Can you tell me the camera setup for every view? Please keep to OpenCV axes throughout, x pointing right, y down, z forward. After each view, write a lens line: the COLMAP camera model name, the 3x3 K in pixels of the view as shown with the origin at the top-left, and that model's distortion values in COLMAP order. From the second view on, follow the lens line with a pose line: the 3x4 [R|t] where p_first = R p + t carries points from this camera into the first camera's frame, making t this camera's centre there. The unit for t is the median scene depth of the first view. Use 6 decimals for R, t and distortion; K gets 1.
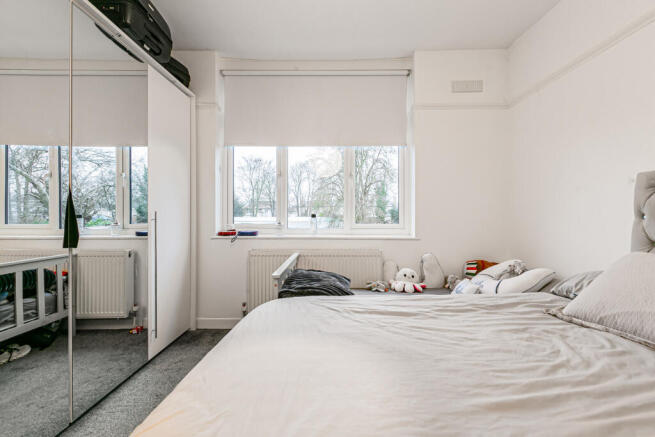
lens RADIAL K [[297.7, 0, 325.4], [0, 297.7, 217.0], [0, 0, 1]] dist [0.002893, -0.001045]
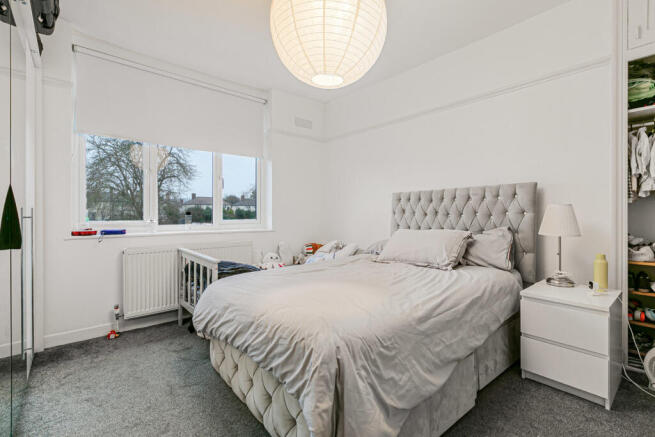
lens RADIAL K [[297.7, 0, 328.8], [0, 297.7, 216.3], [0, 0, 1]] dist [0.002893, -0.001045]
pose [[0.744678, -0.005248, 0.667404, -0.398359], [0.002506, 0.999984, 0.005067, 0.003019], [-0.667420, -0.002100, 0.744679, -0.150513]]
